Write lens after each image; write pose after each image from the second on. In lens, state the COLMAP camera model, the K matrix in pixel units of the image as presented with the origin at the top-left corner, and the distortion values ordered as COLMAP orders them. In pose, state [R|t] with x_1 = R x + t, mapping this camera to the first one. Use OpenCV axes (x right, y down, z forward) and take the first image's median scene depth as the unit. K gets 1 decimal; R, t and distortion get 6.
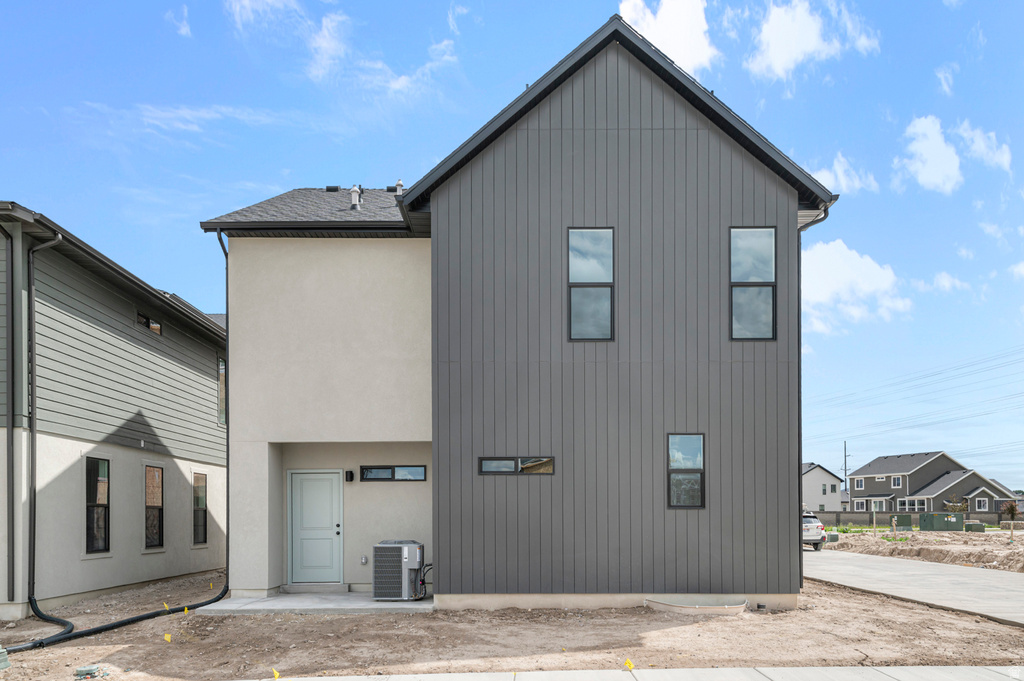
lens RADIAL K [[800.0, 0, 508.2], [0, 800.0, 365.4], [0, 0, 1]] dist [0.046632, -0.000882]
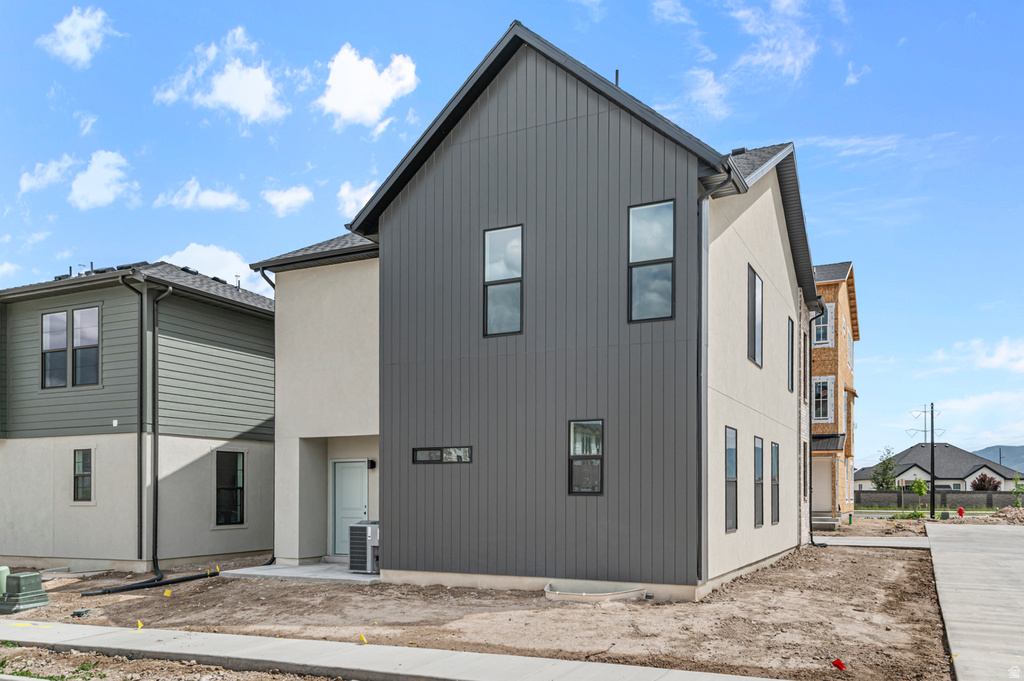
lens RADIAL K [[783.6, 0, 512.0], [0, 783.6, 340.5], [0, 0, 1]] dist [0.042086, 0.000103]
pose [[0.895429, -0.080147, -0.437931, 0.567021], [0.079349, 0.996643, -0.020154, -0.001779], [0.438076, -0.016703, 0.898783, 0.078146]]
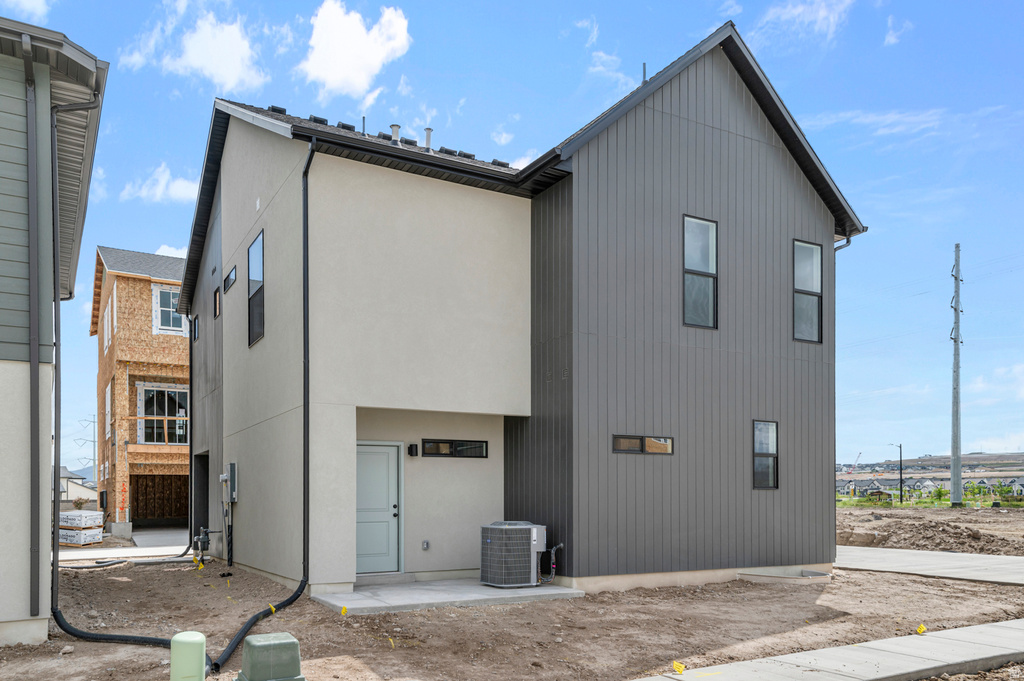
lens RADIAL K [[797.8, 0, 513.4], [0, 797.8, 353.2], [0, 0, 1]] dist [0.040681, 0.002592]
pose [[0.867102, 0.090361, 0.489866, -0.611164], [-0.091180, 0.995586, -0.022251, 0.048060], [-0.489715, -0.025373, 0.871514, 0.214554]]
